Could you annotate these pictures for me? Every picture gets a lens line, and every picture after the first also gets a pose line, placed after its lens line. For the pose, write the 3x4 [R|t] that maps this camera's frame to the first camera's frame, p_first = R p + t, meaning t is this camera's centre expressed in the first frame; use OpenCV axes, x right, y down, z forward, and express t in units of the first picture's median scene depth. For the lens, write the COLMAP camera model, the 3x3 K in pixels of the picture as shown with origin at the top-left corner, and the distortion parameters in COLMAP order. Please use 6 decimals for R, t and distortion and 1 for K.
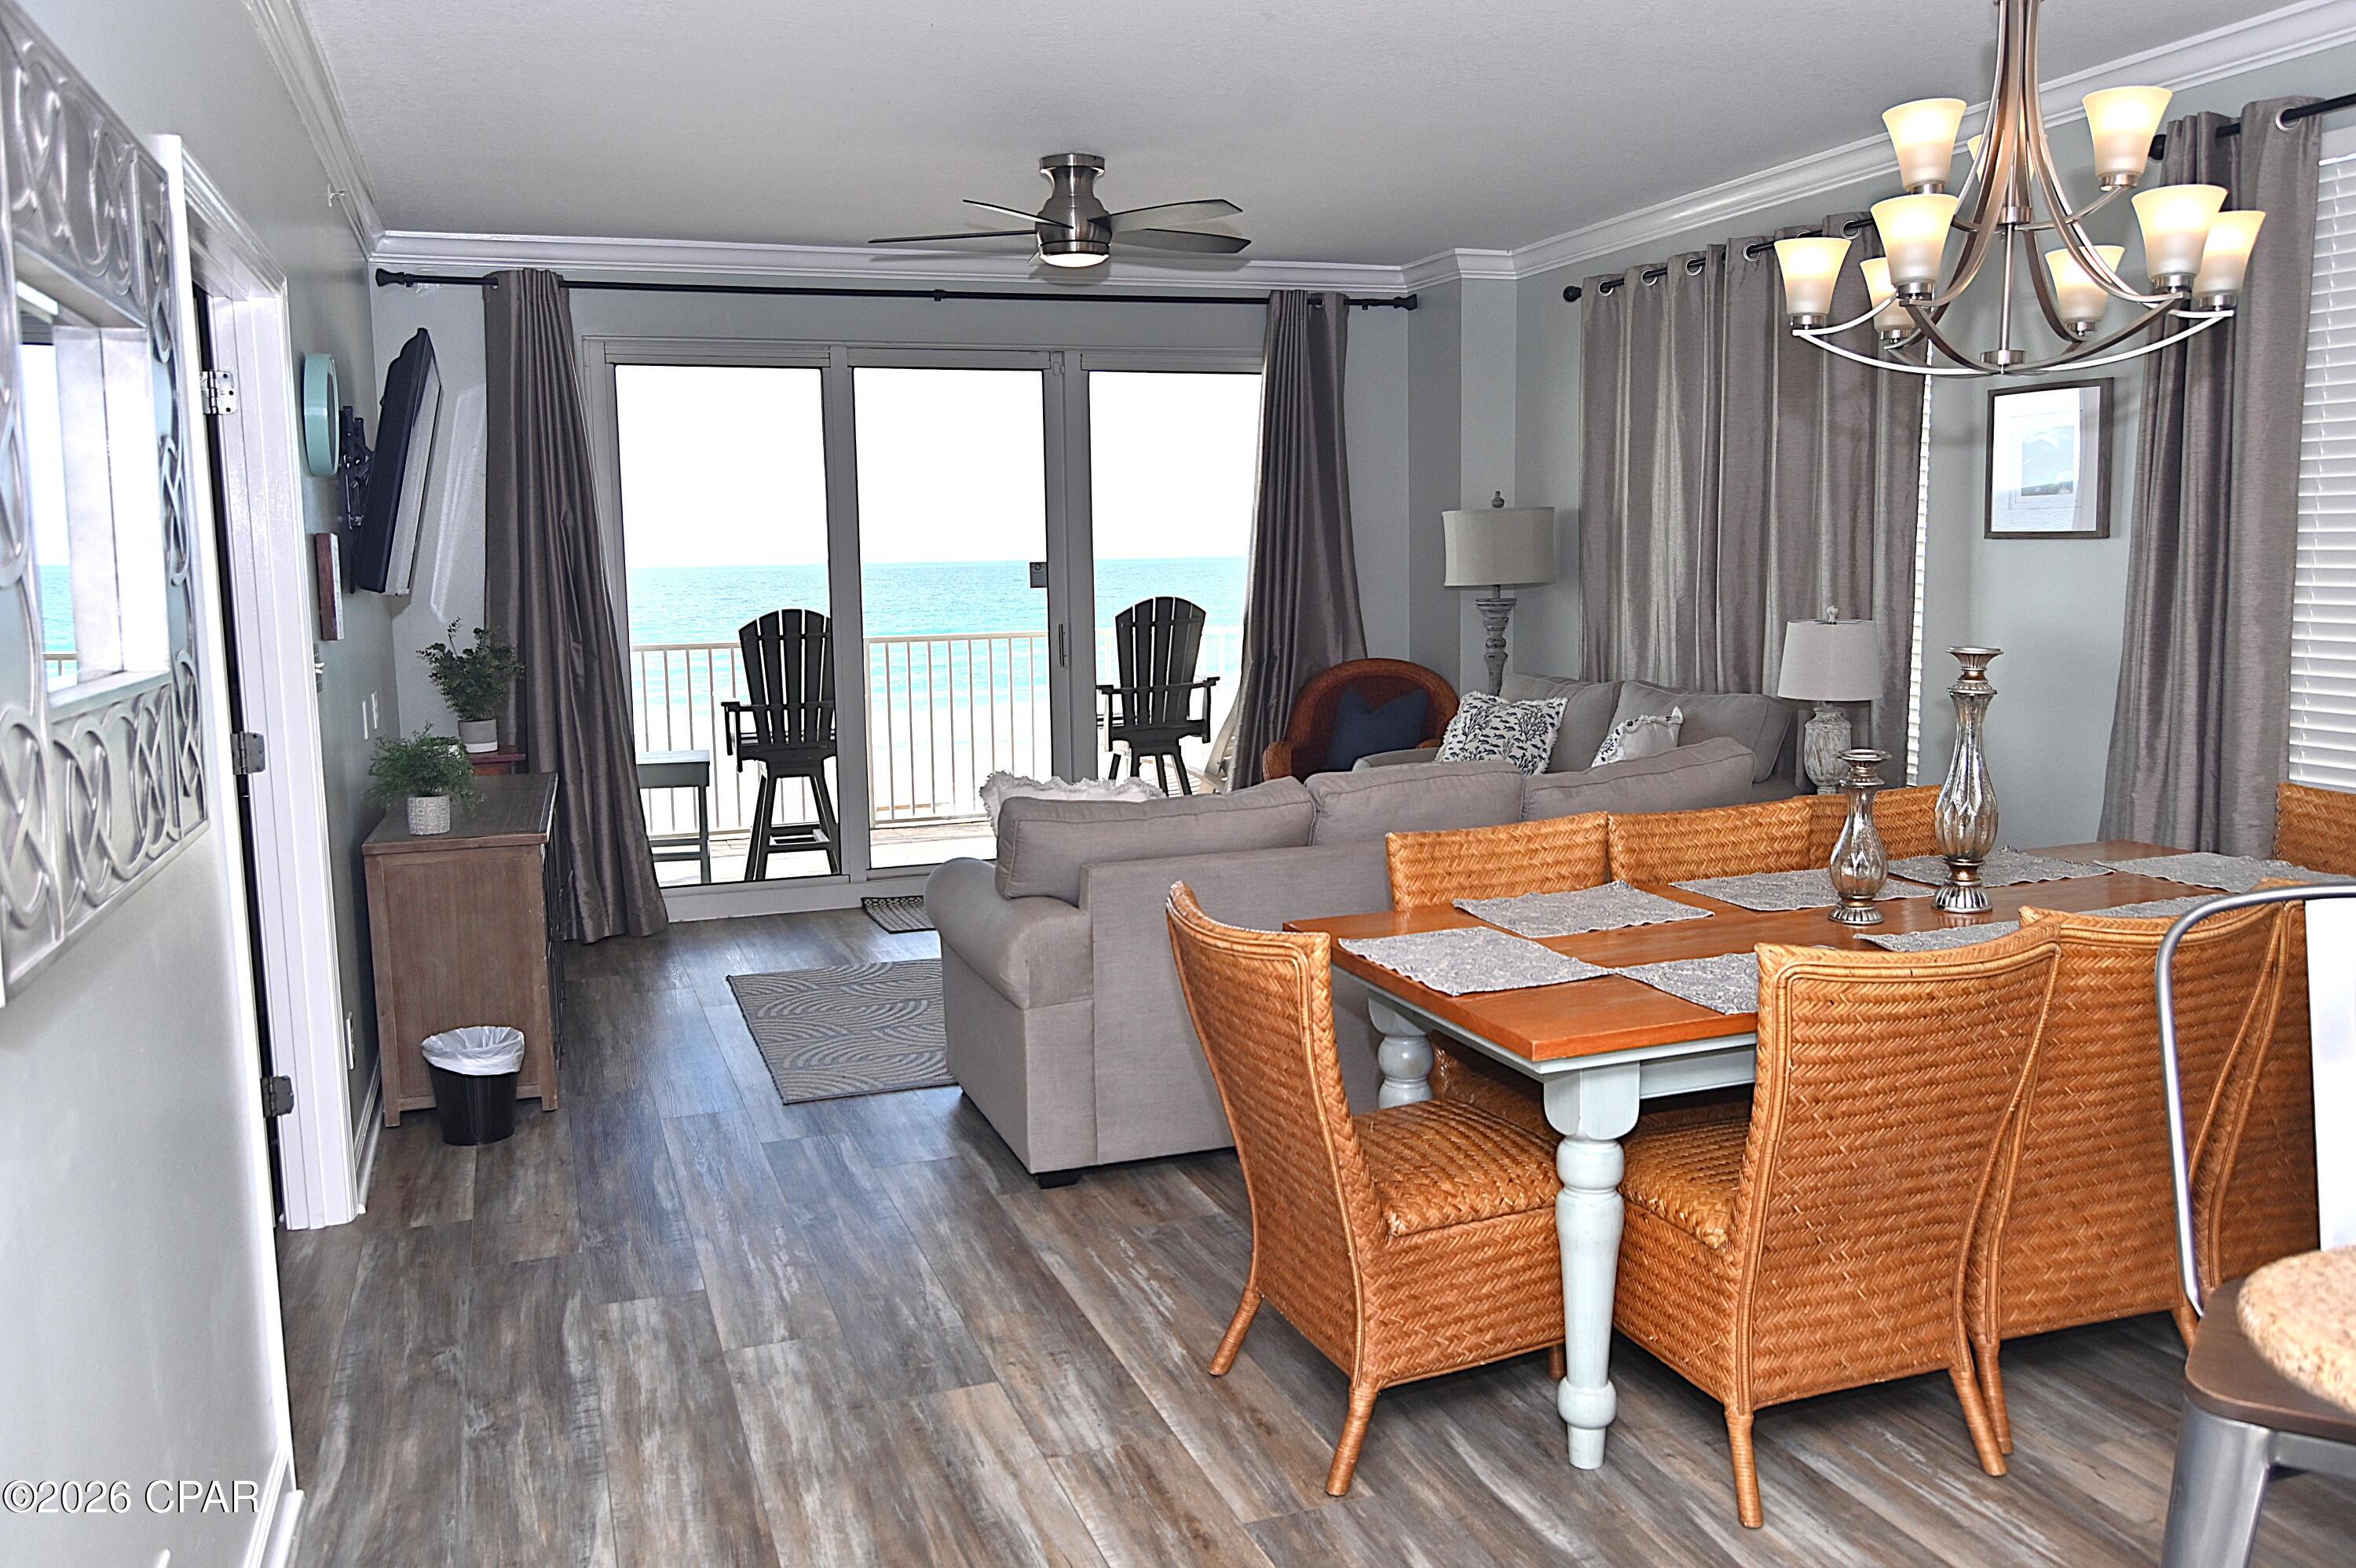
lens RADIAL K [[1807.5, 0, 1188.6], [0, 1807.5, 761.7], [0, 0, 1]] dist [-0.010376, 0.003017]
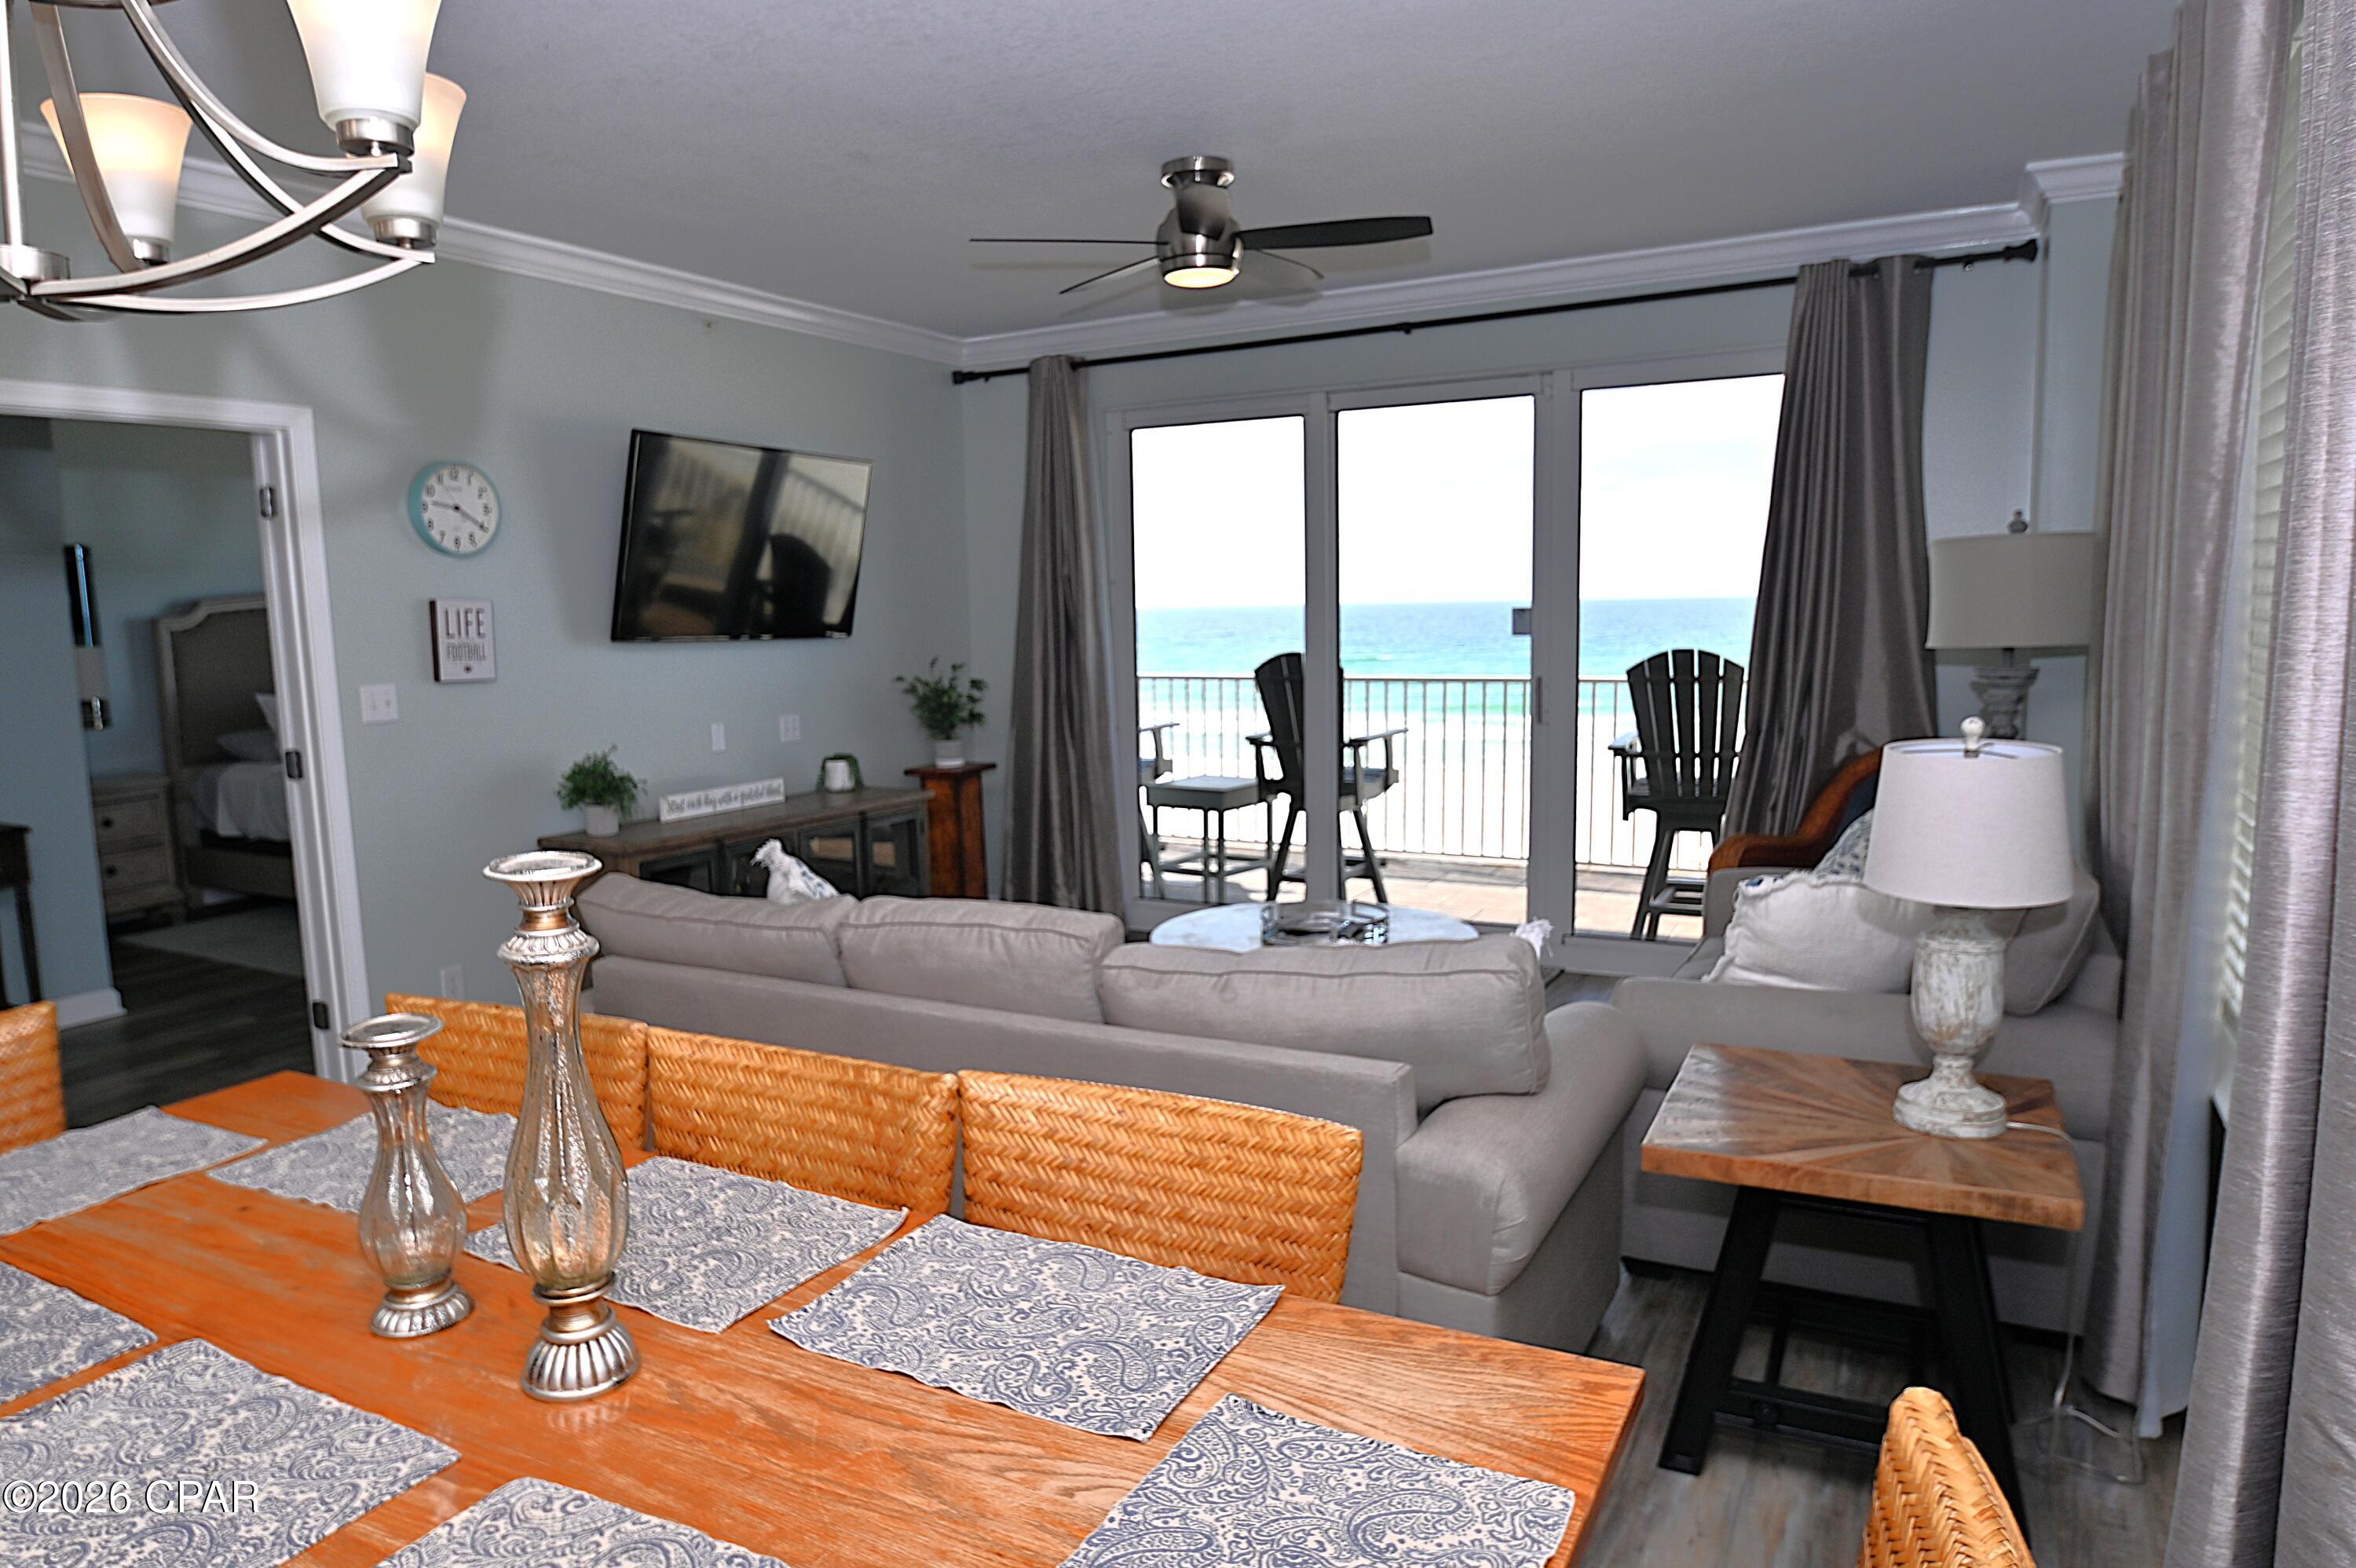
lens RADIAL K [[1458.8, 0, 1178.8], [0, 1458.8, 789.7], [0, 0, 1]] dist [-0.035671, 0.004686]
pose [[0.657307, 0.100487, -0.746894, 0.414281], [-0.081020, 0.994749, 0.062532, -0.057771], [0.749256, 0.019411, 0.661996, 0.439753]]
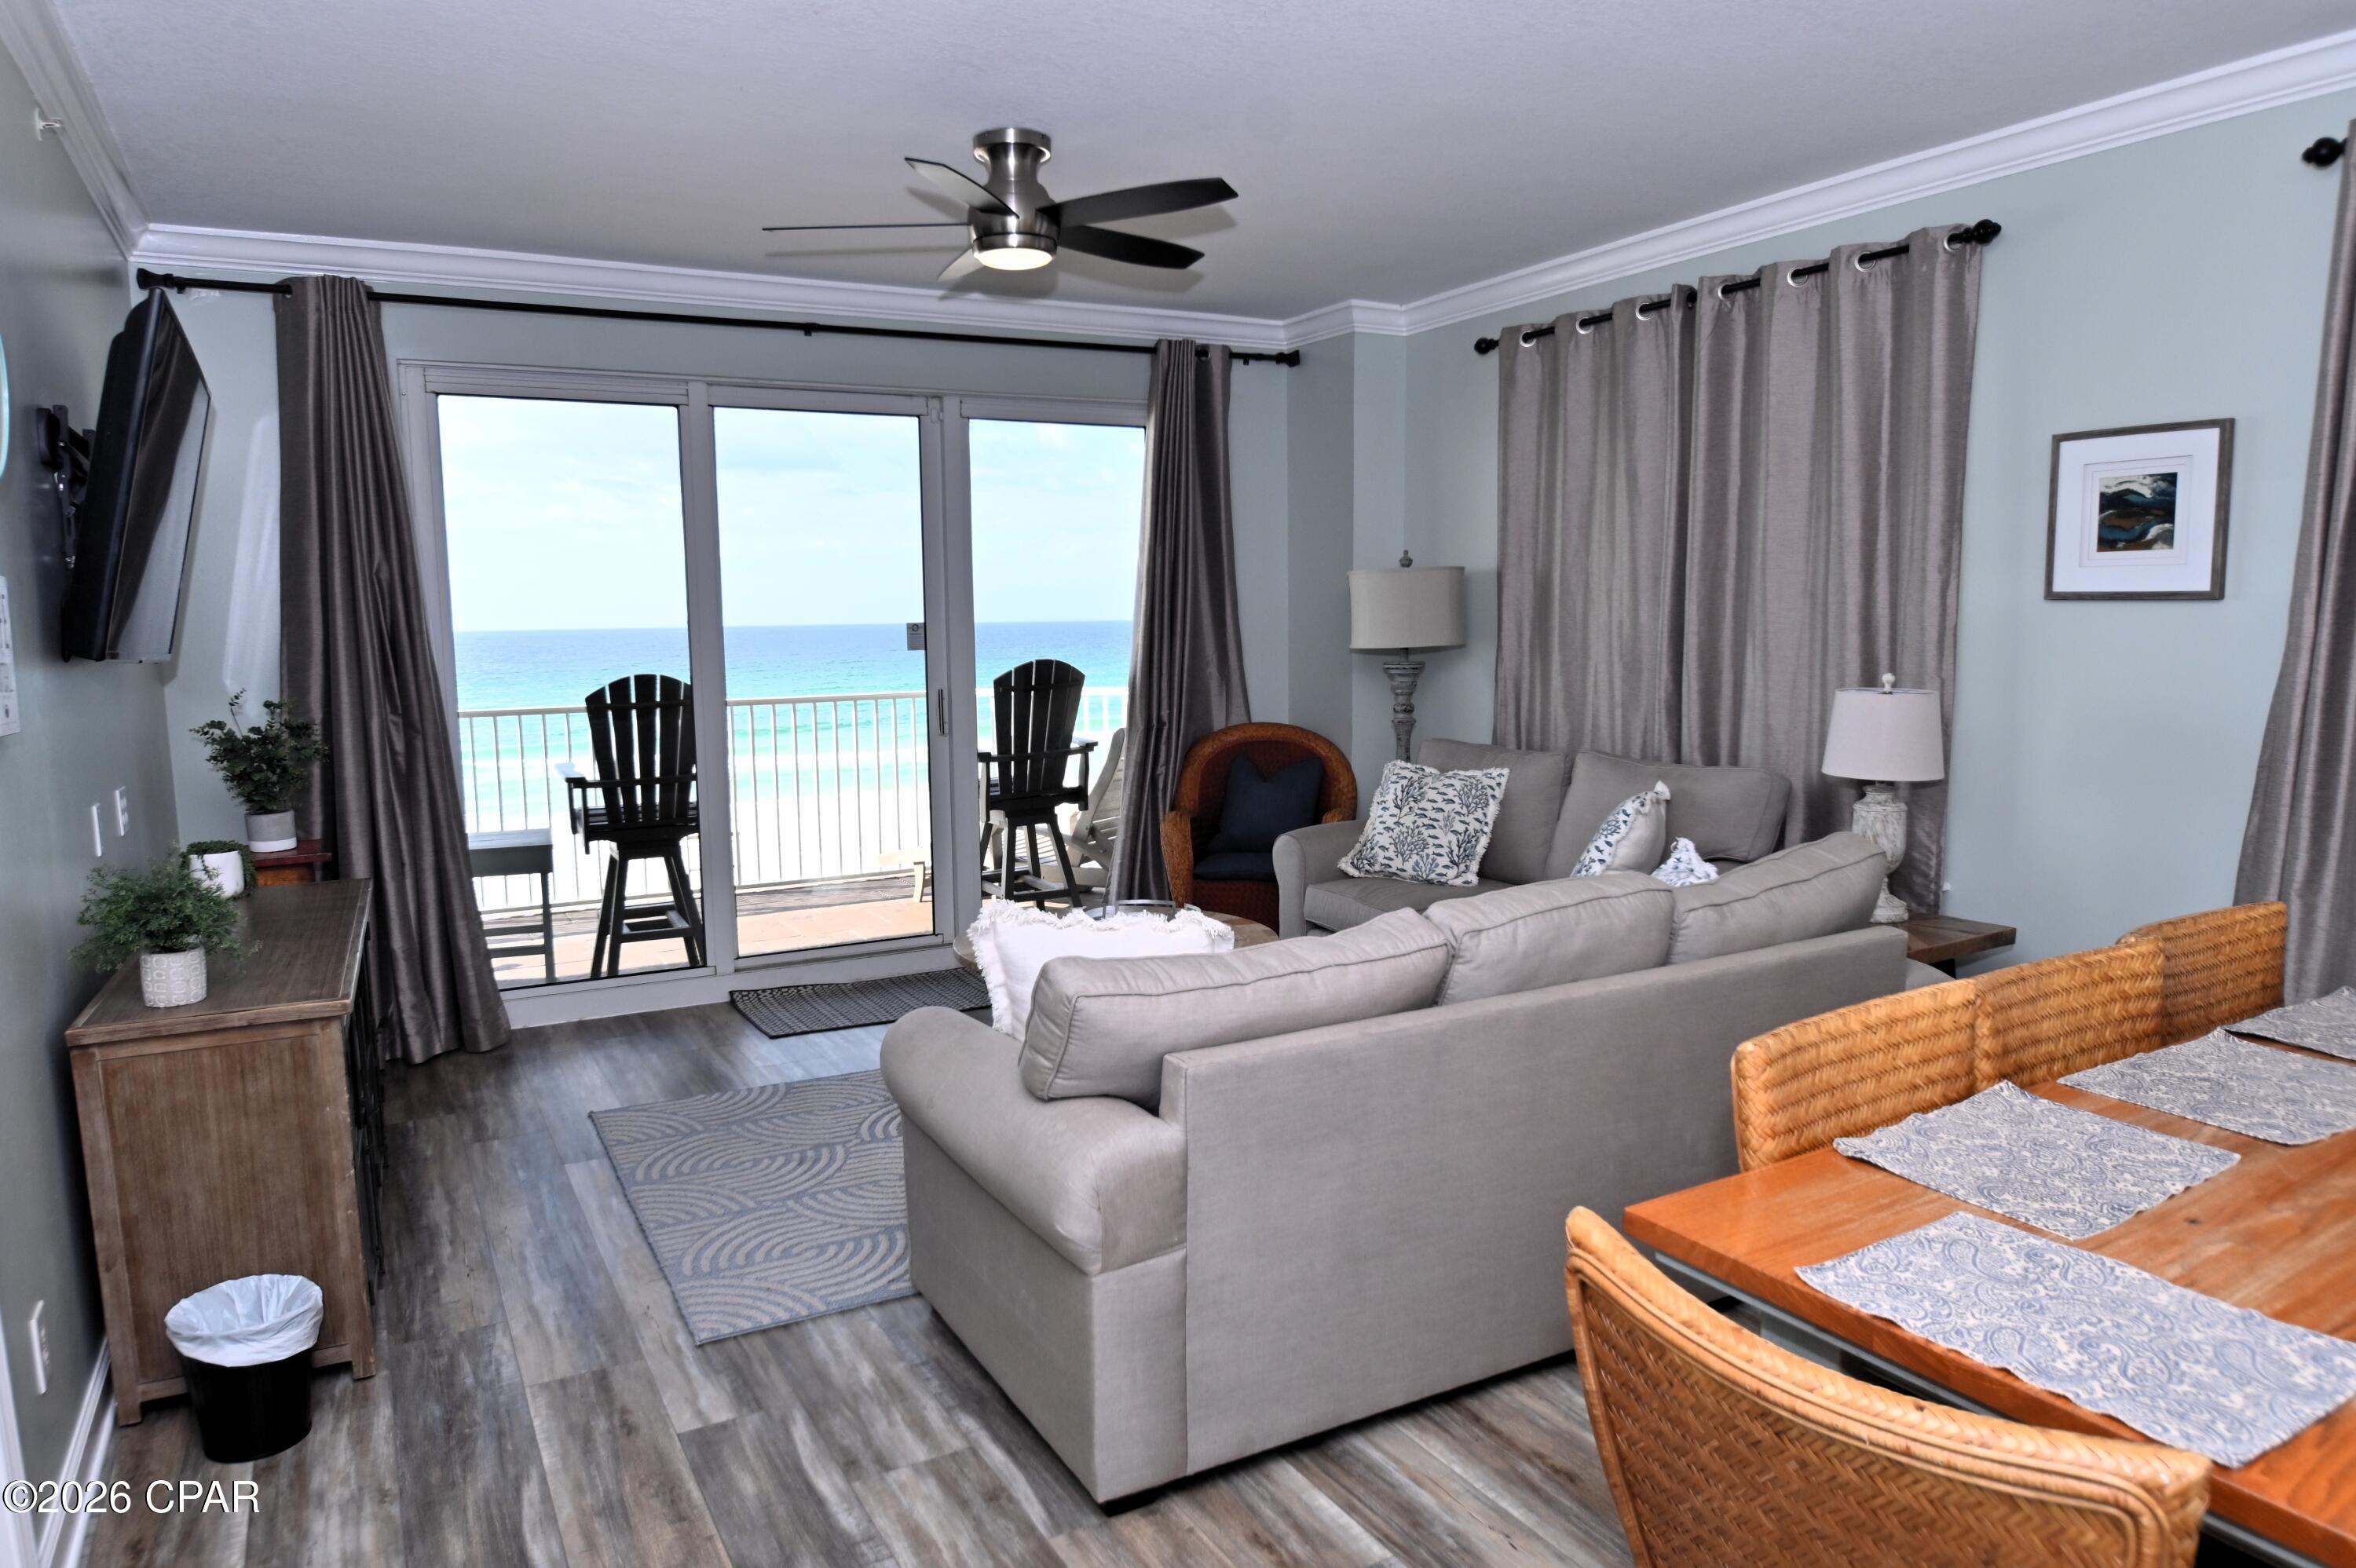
lens RADIAL K [[1458.8, 0, 1139.8], [0, 1458.8, 800.9], [0, 0, 1]] dist [-0.035671, 0.004686]
pose [[0.989611, -0.014475, 0.143038, -0.089051], [0.013347, 0.999872, 0.008841, -0.027314], [-0.143147, -0.006840, 0.989678, 0.274458]]
